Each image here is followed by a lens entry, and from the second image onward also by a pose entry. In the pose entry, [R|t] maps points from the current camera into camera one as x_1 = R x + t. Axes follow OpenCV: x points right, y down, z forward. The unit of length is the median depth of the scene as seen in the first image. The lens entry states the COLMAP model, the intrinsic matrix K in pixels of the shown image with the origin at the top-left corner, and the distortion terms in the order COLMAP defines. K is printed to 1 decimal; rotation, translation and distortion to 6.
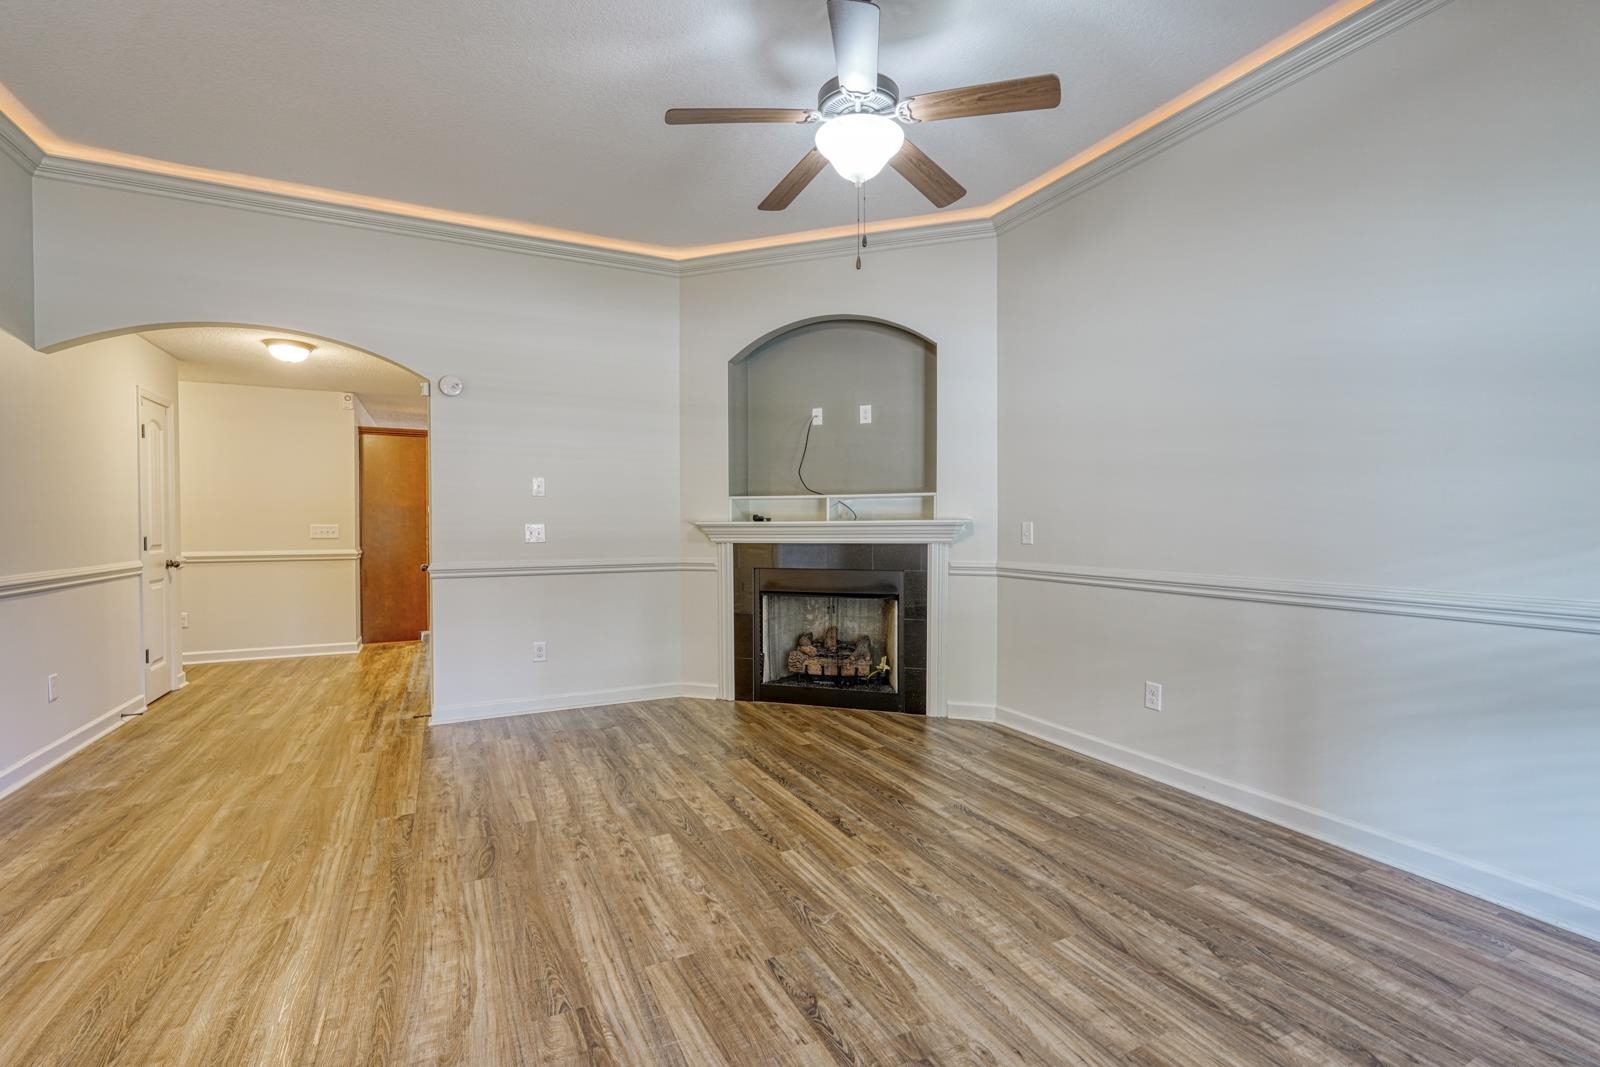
lens RADIAL K [[701.1, 0, 798.0], [0, 701.1, 533.5], [0, 0, 1]] dist [-0.016943, 0.008058]
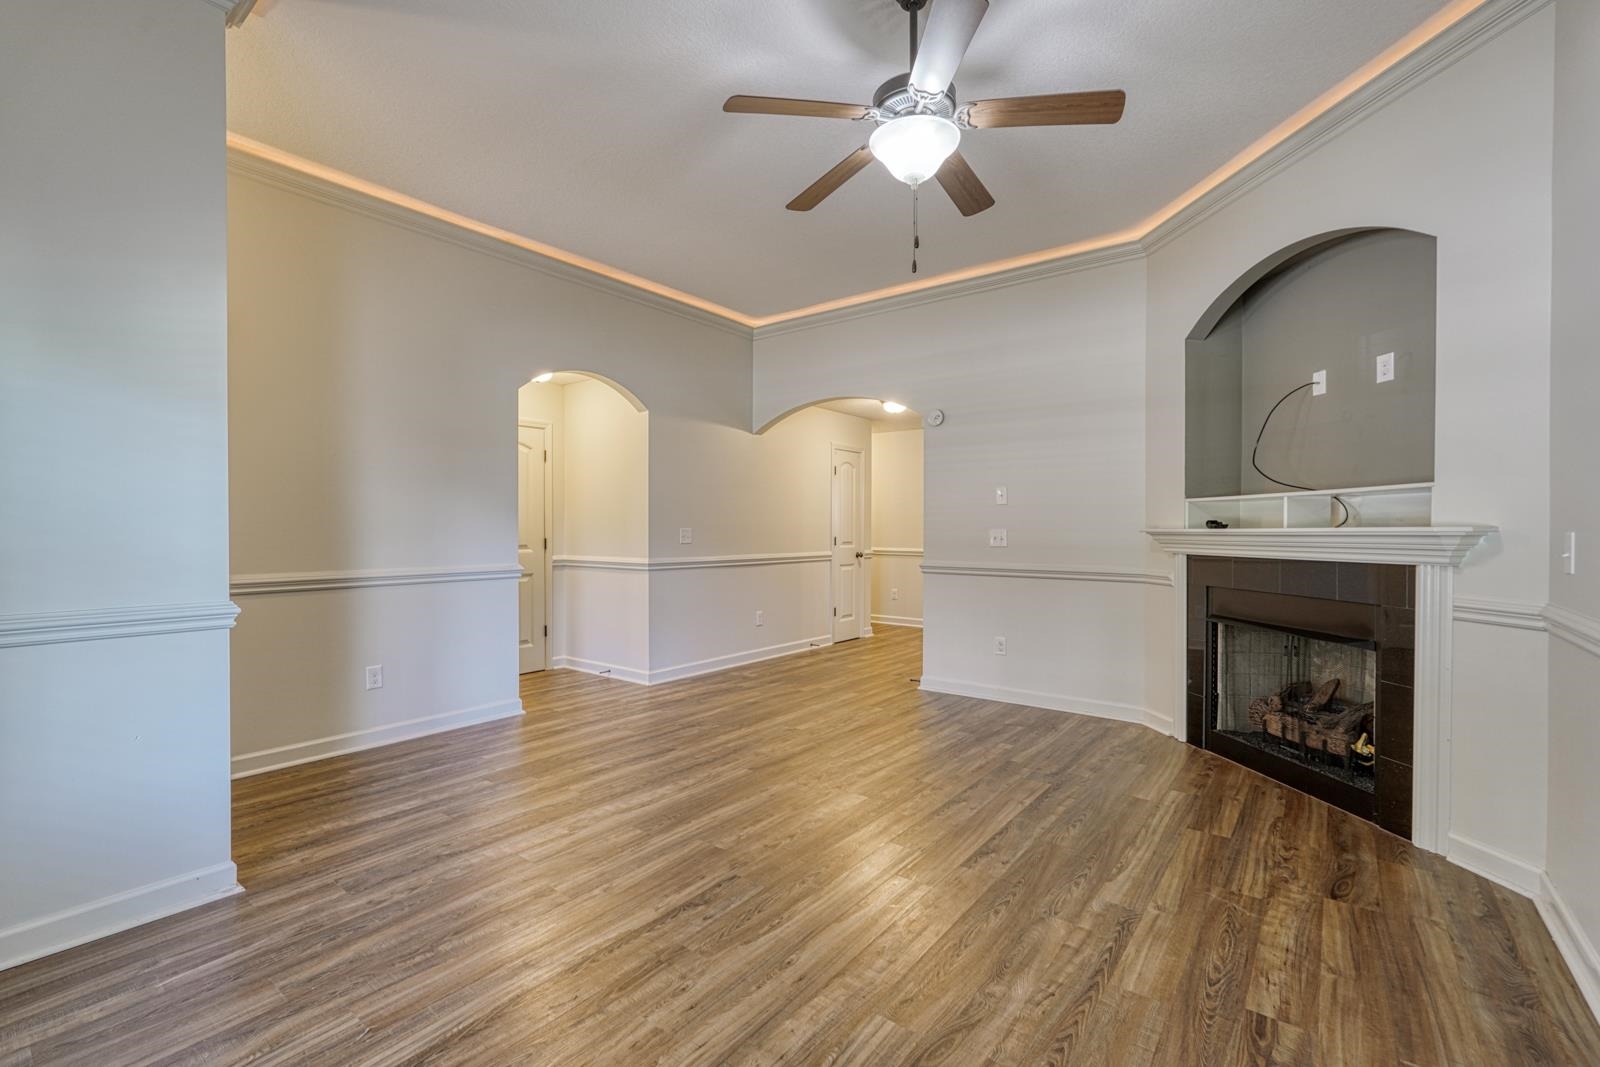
lens RADIAL K [[701.1, 0, 798.7], [0, 701.1, 537.7], [0, 0, 1]] dist [-0.016943, 0.008058]
pose [[0.432168, 0.015417, -0.901661, 0.528410], [-0.015851, 0.999829, 0.009498, -0.007851], [0.901654, 0.010187, 0.432339, 0.253005]]
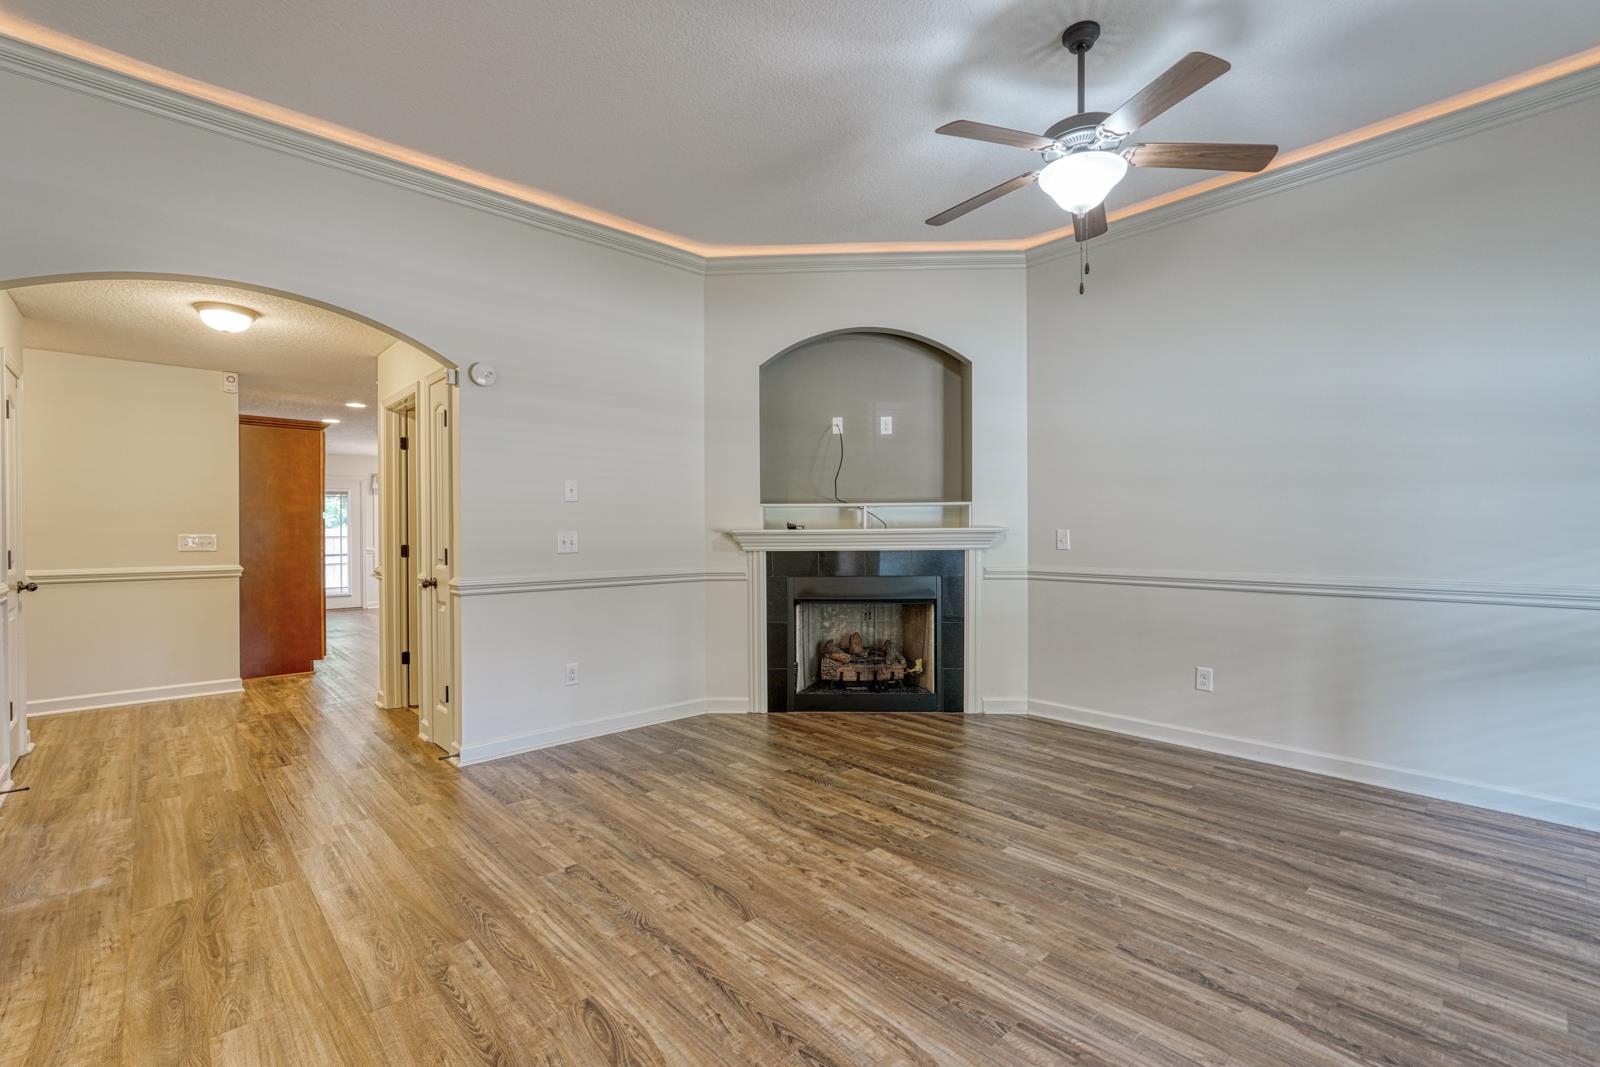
lens RADIAL K [[701.1, 0, 797.0], [0, 701.1, 532.7], [0, 0, 1]] dist [-0.016943, 0.008058]
pose [[0.961536, -0.002977, 0.274661, -0.366762], [0.006485, 0.999909, -0.011864, -0.000741], [-0.274601, 0.013189, 0.961468, 0.054837]]
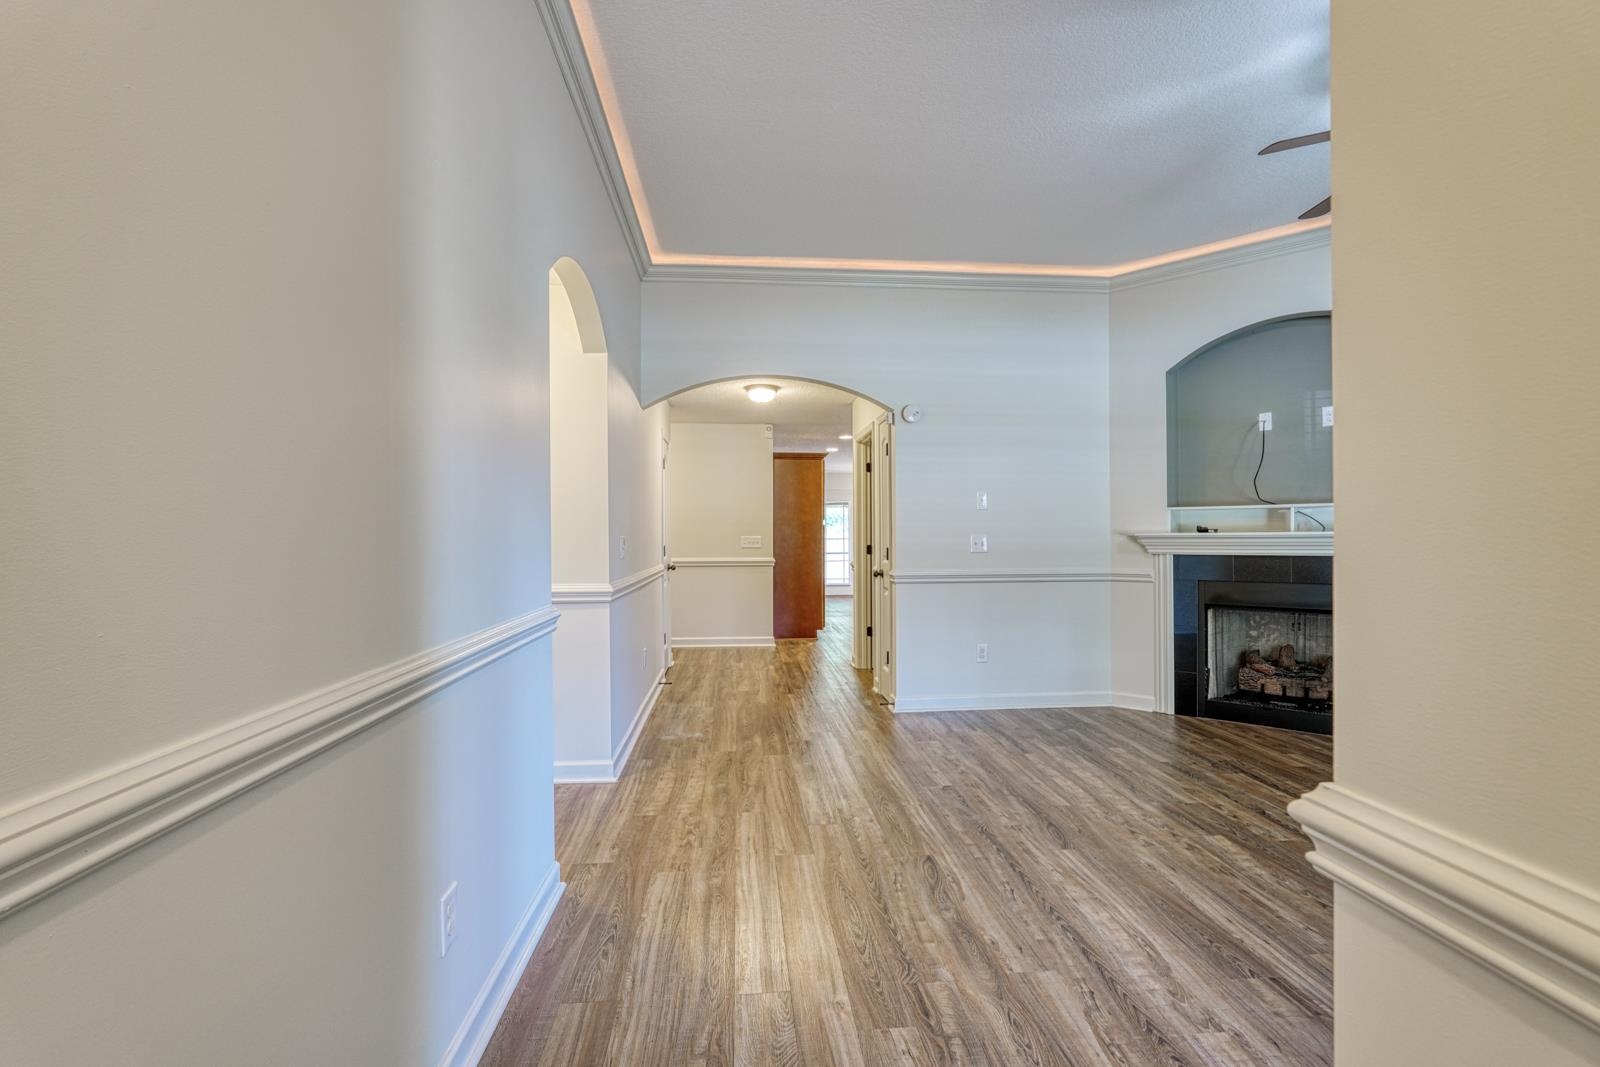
lens RADIAL K [[701.1, 0, 800.1], [0, 701.1, 534.1], [0, 0, 1]] dist [-0.016943, 0.008058]
pose [[0.928444, -0.002609, -0.371464, -0.246777], [-0.003160, 0.999884, -0.014920, 0.001322], [0.371459, 0.015026, 0.928328, -0.125189]]
